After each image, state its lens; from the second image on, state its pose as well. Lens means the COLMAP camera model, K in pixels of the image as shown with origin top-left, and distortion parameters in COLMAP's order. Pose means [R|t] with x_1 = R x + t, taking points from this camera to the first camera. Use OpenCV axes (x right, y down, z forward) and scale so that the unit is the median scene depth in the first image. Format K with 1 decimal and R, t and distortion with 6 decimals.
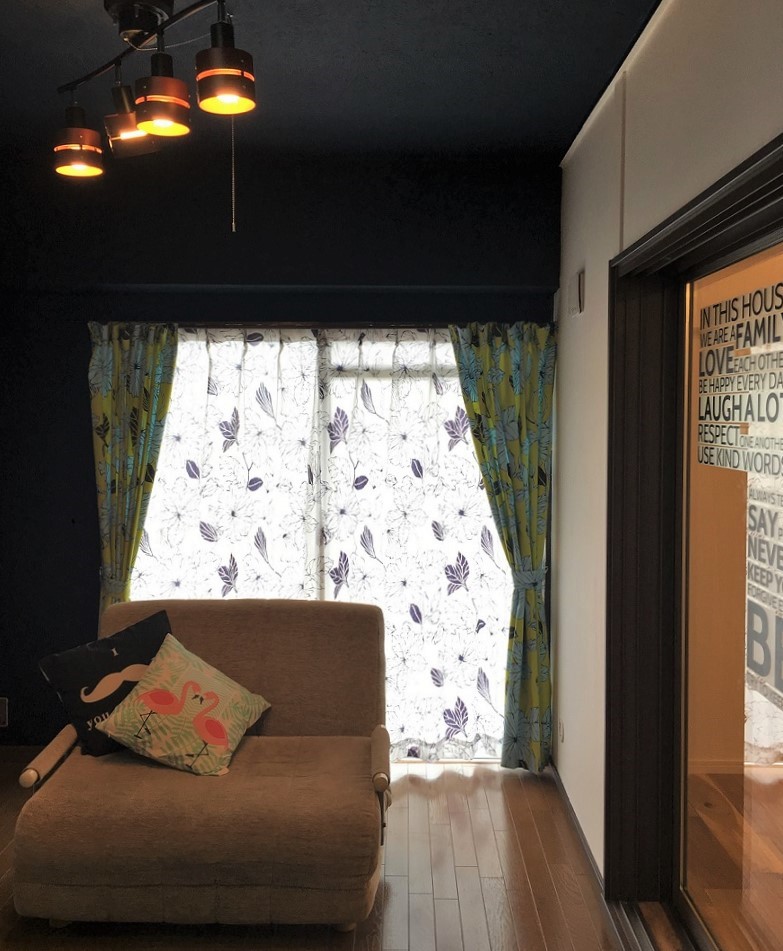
lens RADIAL K [[916.0, 0, 387.5], [0, 916.0, 454.7], [0, 0, 1]] dist [0.030505, 0.000000]
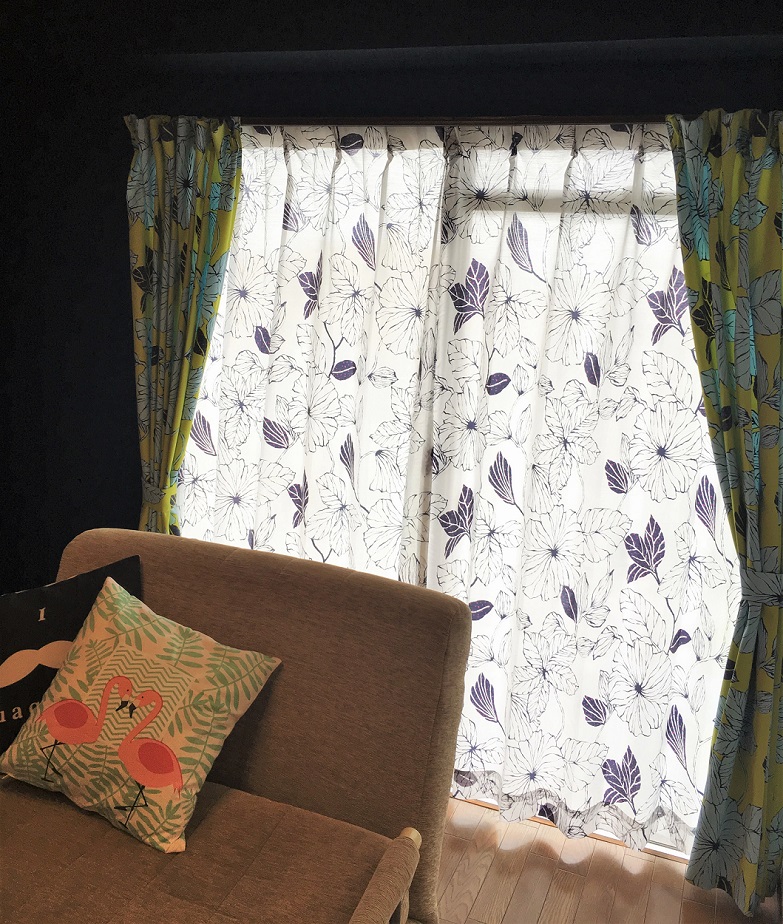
lens RADIAL K [[881.6, 0, 393.8], [0, 881.6, 404.4], [0, 0, 1]] dist [0.033207, 0.000000]
pose [[0.935250, 0.104715, -0.338145, 0.110679], [-0.068459, 0.990716, 0.117453, -0.021352], [0.347304, -0.086698, 0.933736, 0.427853]]
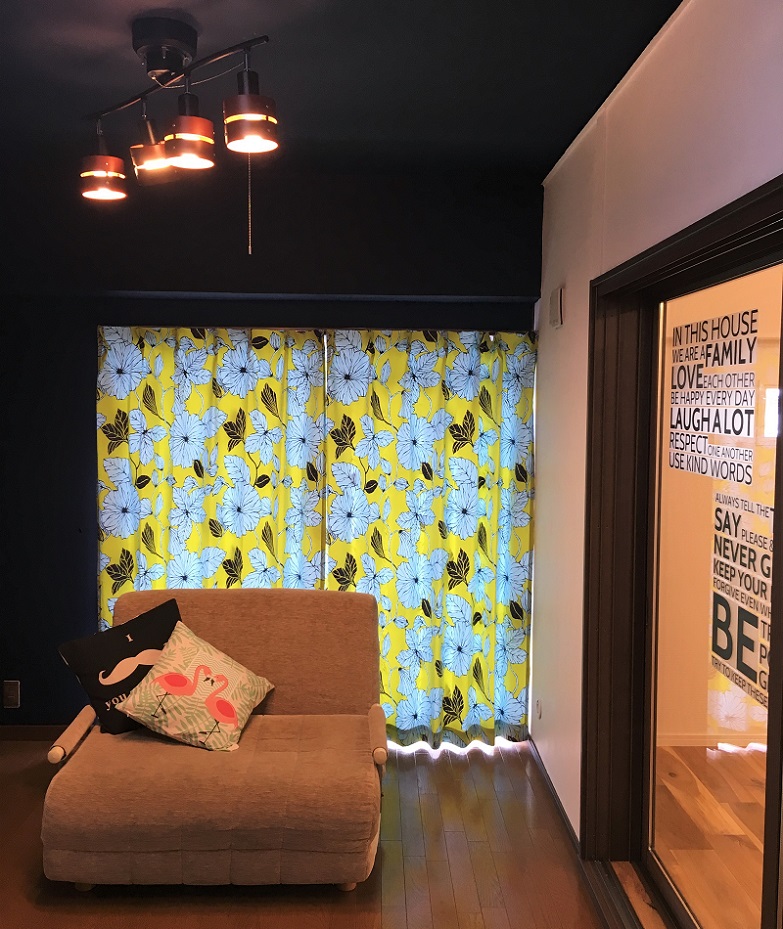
lens RADIAL K [[886.4, 0, 391.7], [0, 886.4, 461.4], [0, 0, 1]] dist [0.033207, 0.000000]
pose [[0.999510, 0.003283, 0.031143, -0.022937], [-0.003972, 0.999748, 0.022074, -0.016052], [-0.031062, -0.022187, 0.999271, -0.045136]]
